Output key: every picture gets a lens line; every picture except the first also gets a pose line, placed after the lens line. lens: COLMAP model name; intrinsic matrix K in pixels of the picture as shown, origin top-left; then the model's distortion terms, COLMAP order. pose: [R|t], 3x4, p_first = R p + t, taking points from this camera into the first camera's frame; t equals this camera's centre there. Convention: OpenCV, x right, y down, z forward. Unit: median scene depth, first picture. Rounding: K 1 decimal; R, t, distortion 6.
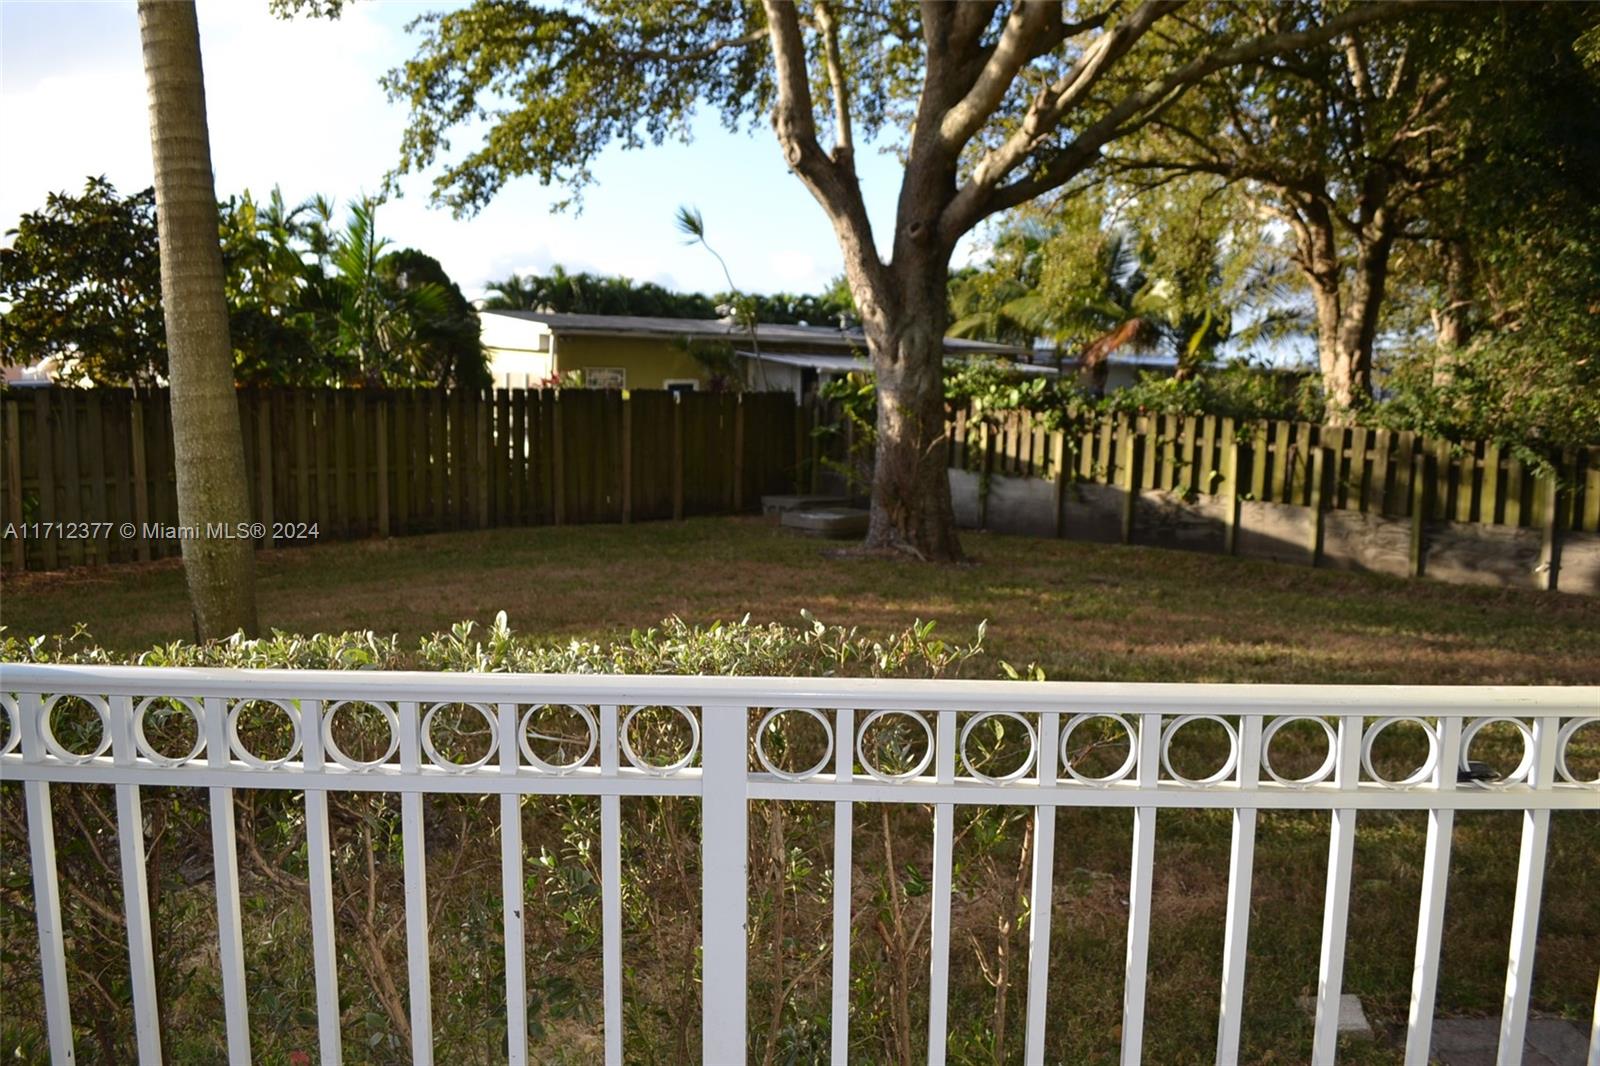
lens RADIAL K [[1293.3, 0, 787.4], [0, 1293.3, 536.0], [0, 0, 1]] dist [-0.079530, 0.009082]
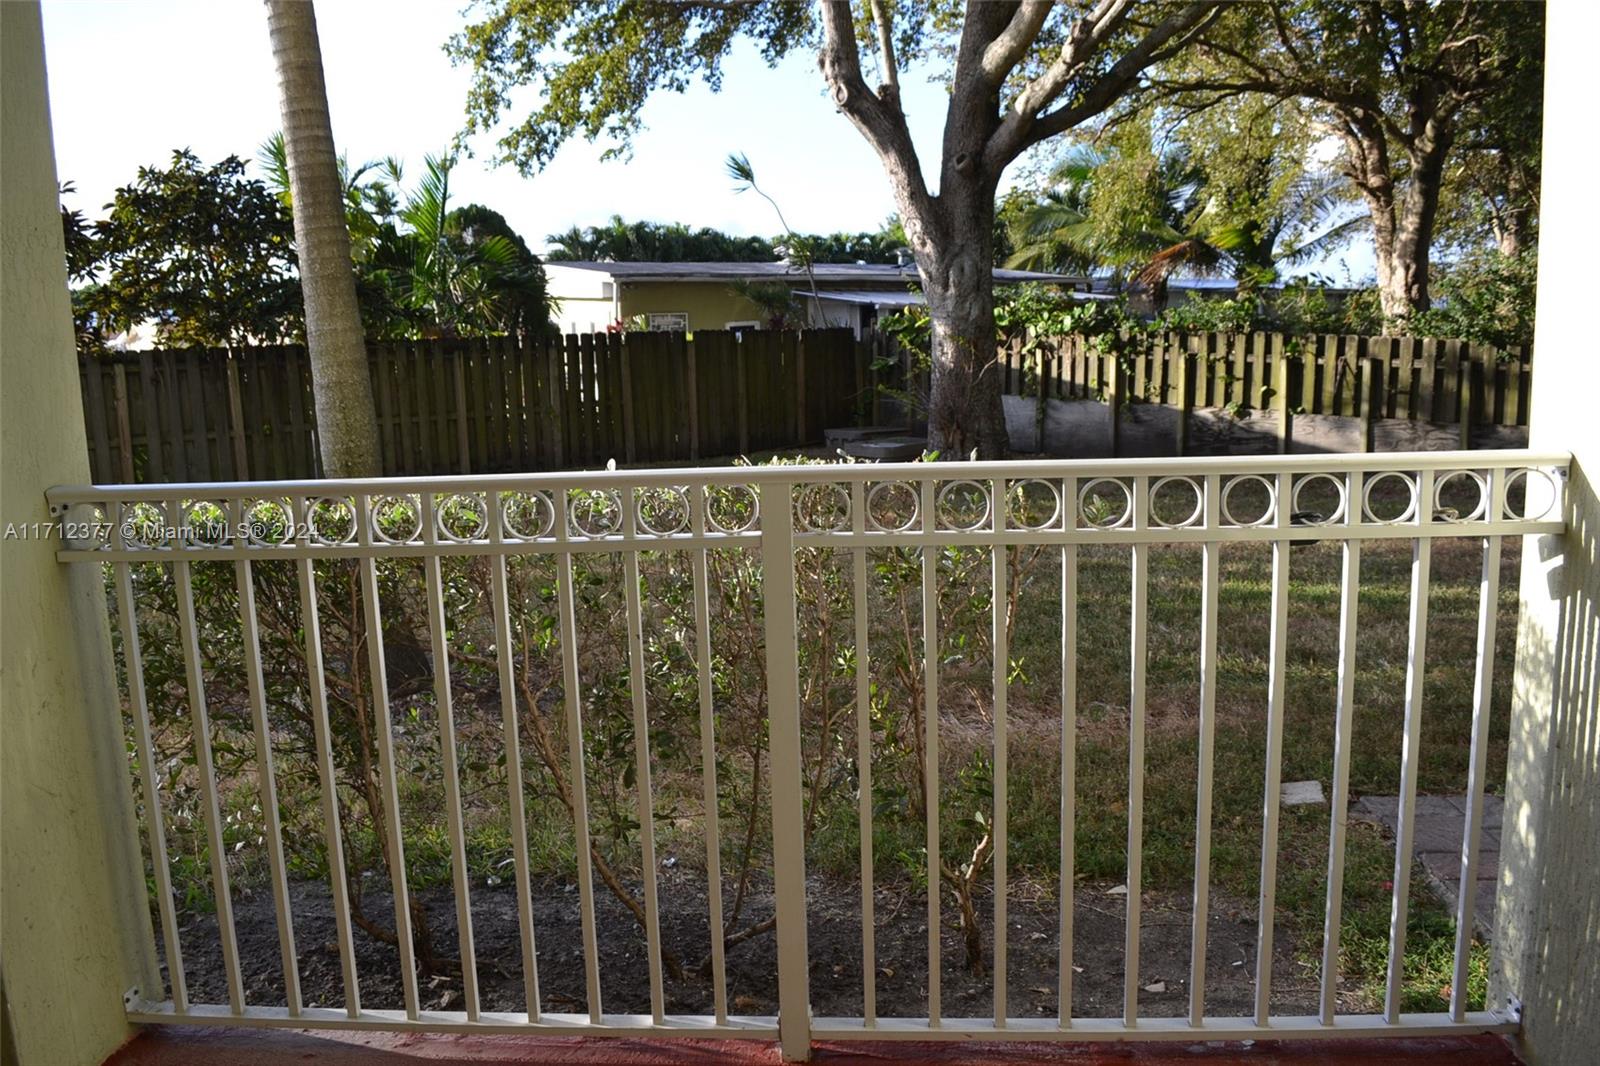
lens RADIAL K [[1293.3, 0, 792.5], [0, 1293.3, 533.4], [0, 0, 1]] dist [-0.079530, 0.009082]
pose [[0.998105, -0.036072, -0.049846, 0.003518], [0.038104, 0.998456, 0.040426, 0.010266], [0.048311, -0.042249, 0.997938, -0.037269]]
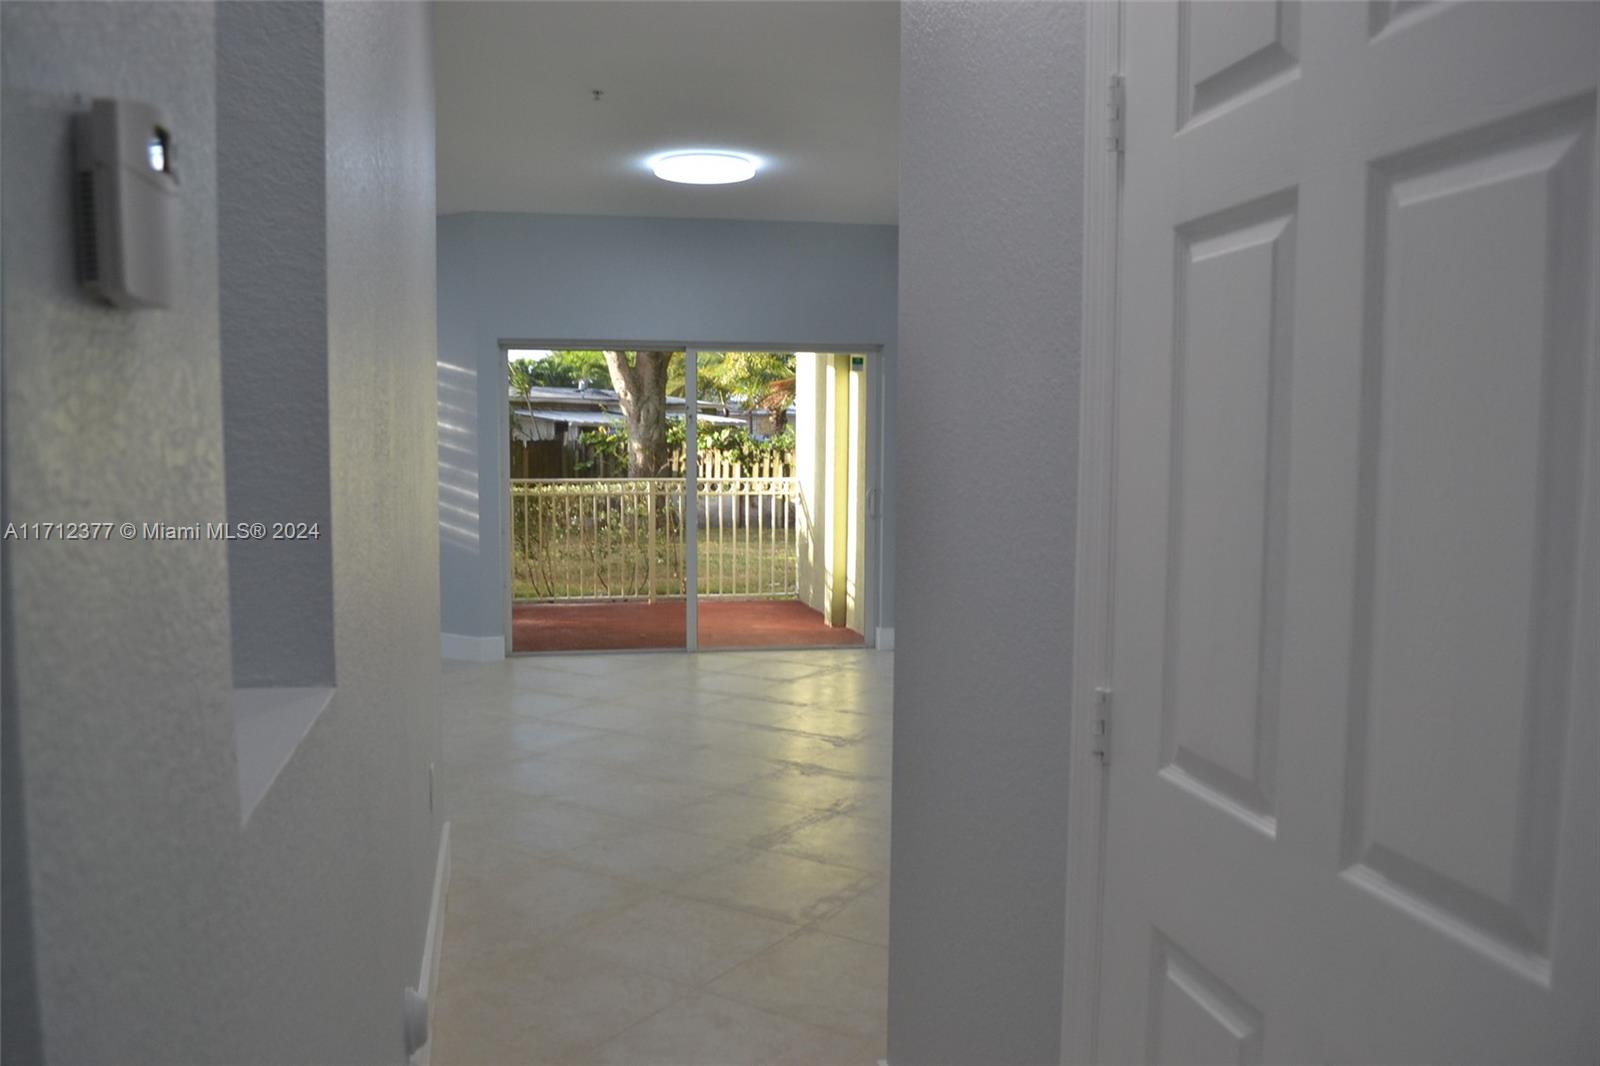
lens RADIAL K [[1293.3, 0, 798.2], [0, 1293.3, 532.9], [0, 0, 1]] dist [-0.079530, 0.009082]
pose [[0.973372, -0.023614, 0.228012, -0.083768], [0.032173, 0.998907, -0.033895, 0.062985], [-0.226962, 0.040328, 0.973068, -0.577458]]
